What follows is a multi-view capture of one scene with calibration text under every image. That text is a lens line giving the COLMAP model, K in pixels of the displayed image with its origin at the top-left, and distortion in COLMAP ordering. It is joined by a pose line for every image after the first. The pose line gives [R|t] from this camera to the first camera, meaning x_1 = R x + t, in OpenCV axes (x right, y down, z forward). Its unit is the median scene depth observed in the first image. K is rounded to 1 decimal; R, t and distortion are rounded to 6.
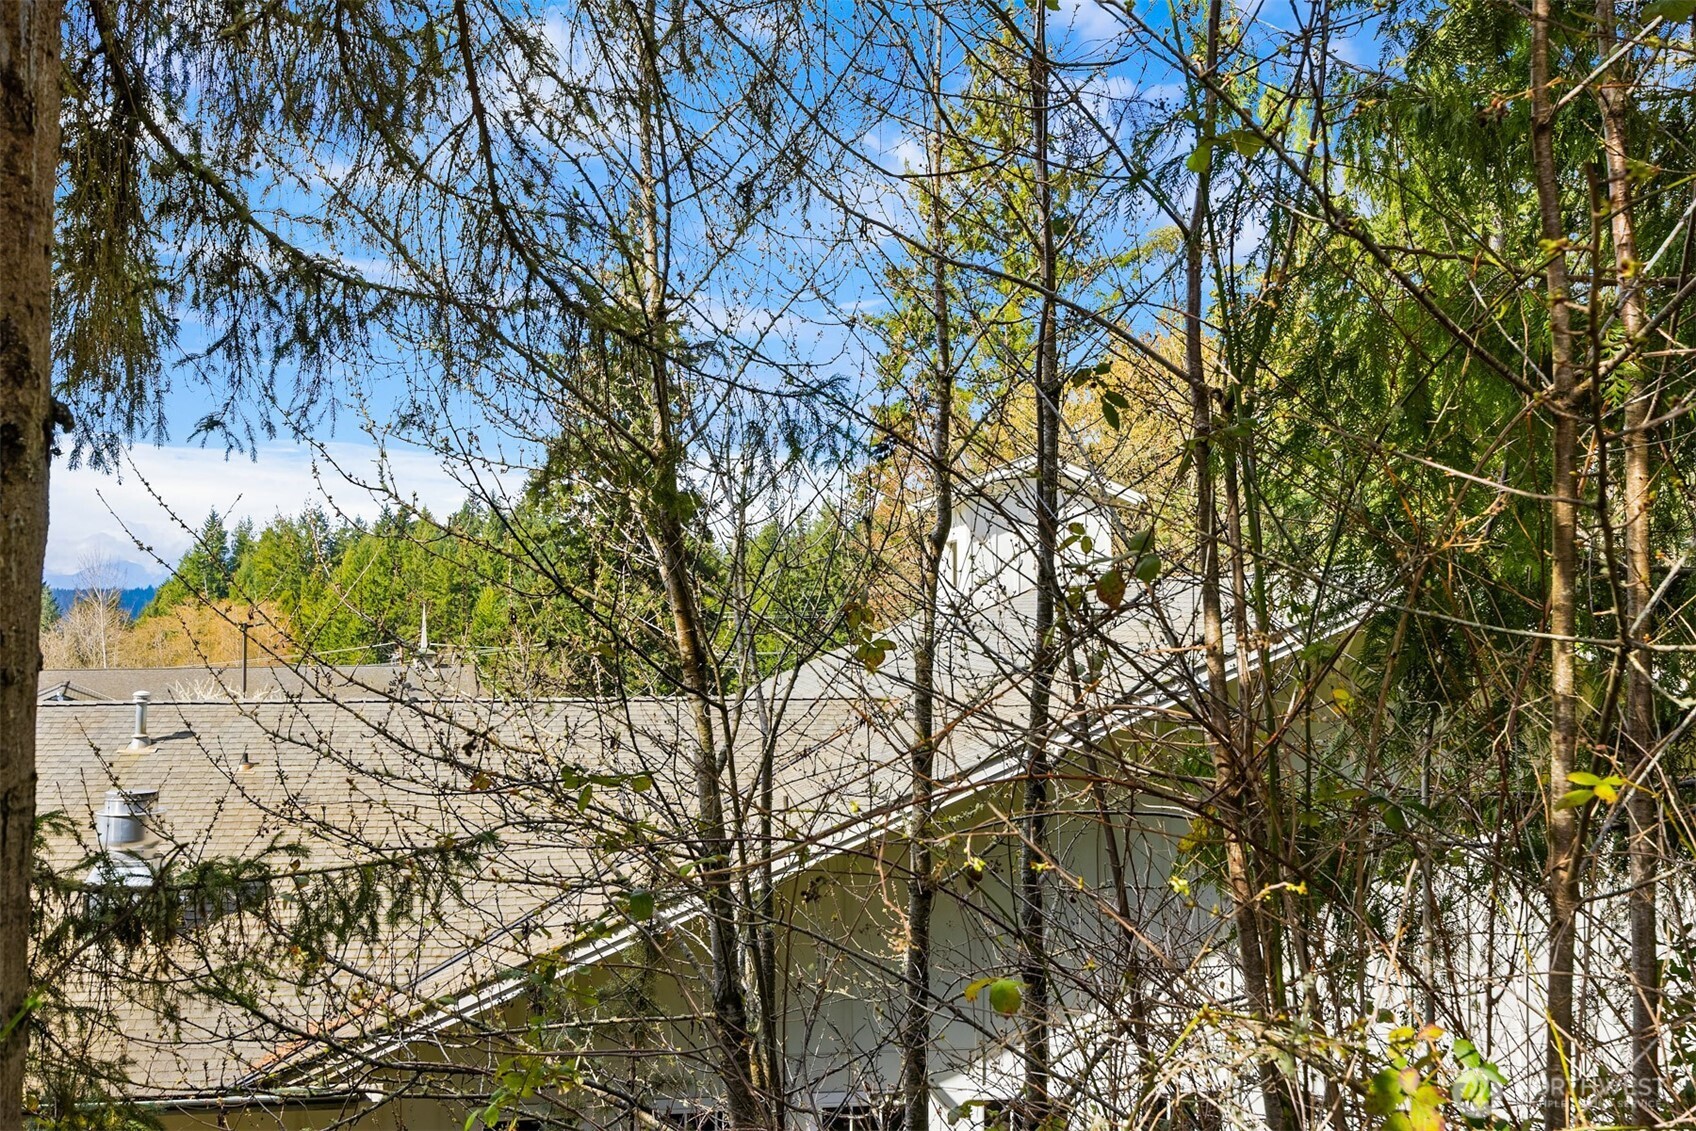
lens RADIAL K [[1697.2, 0, 845.4], [0, 1697.2, 567.4], [0, 0, 1]] dist [-0.006289, 0.000000]
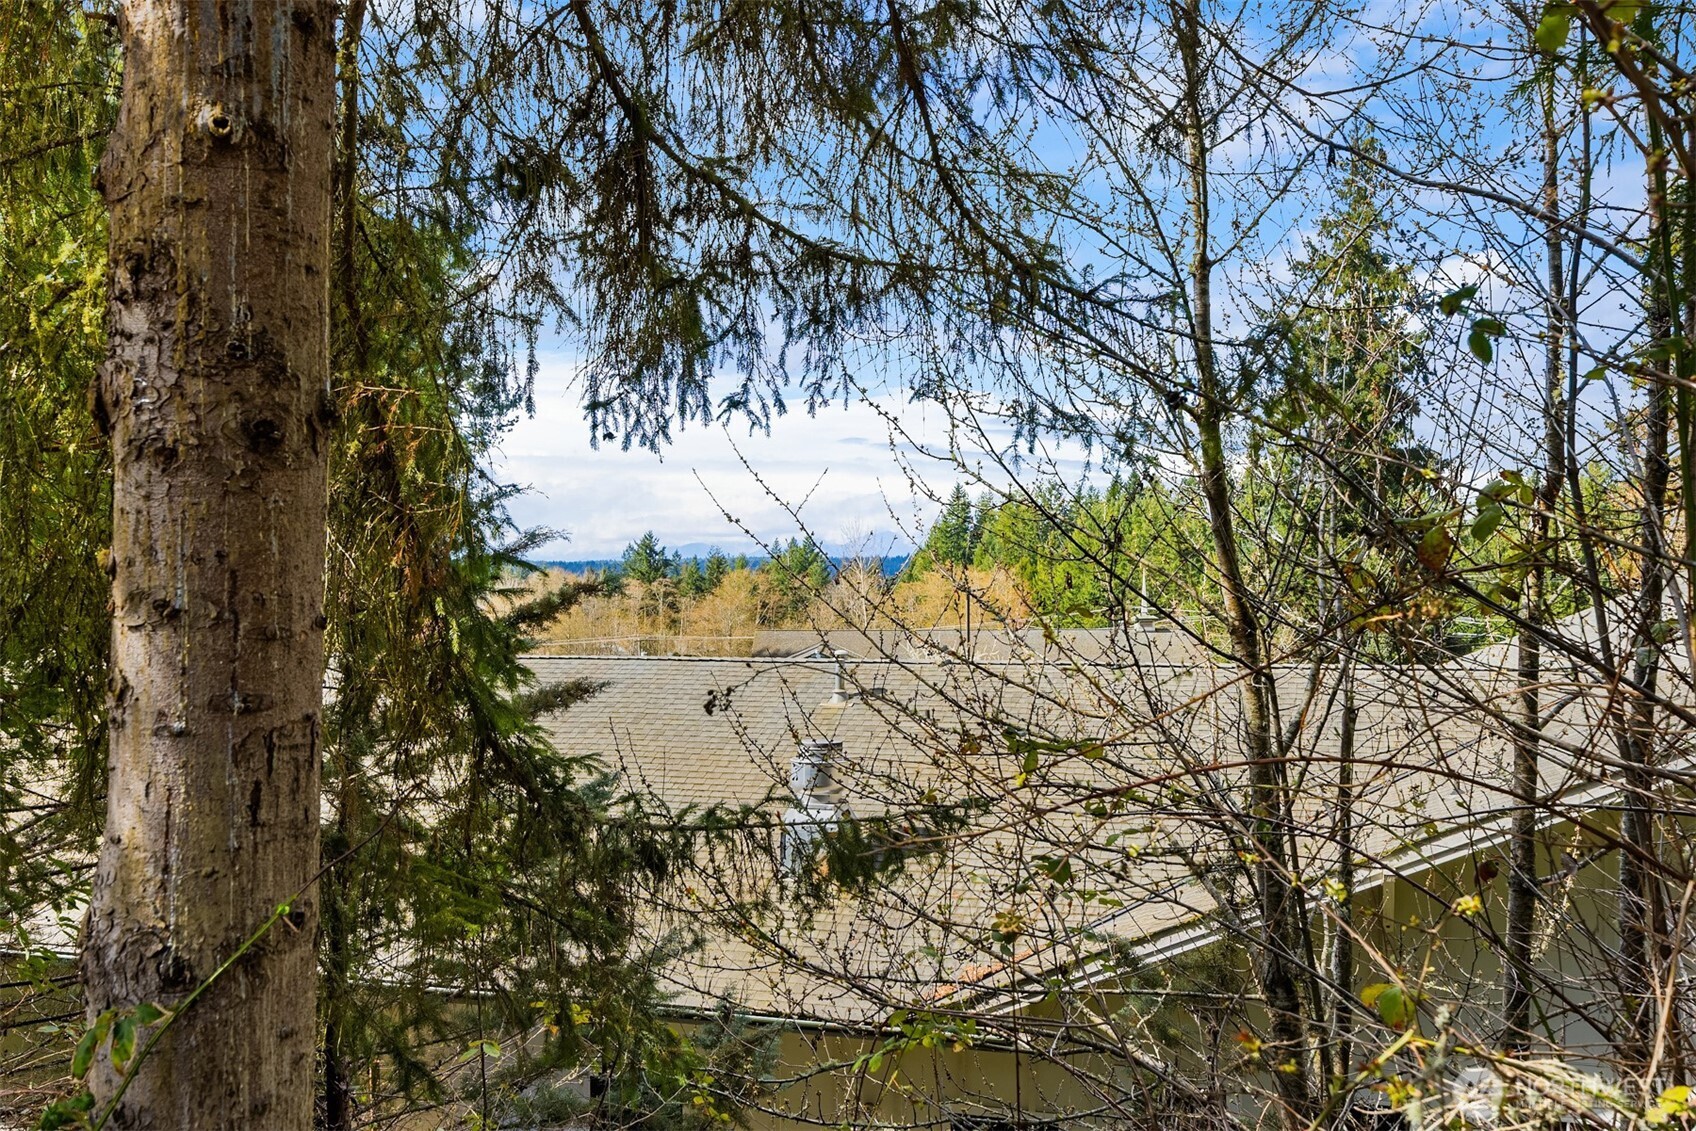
lens RADIAL K [[1697.2, 0, 846.8], [0, 1697.2, 565.4], [0, 0, 1]] dist [-0.006289, 0.000000]
pose [[0.894675, -0.006870, -0.446665, 0.169098], [0.015531, 0.999756, 0.015733, 0.002370], [0.446447, -0.021013, 0.894563, 0.056114]]
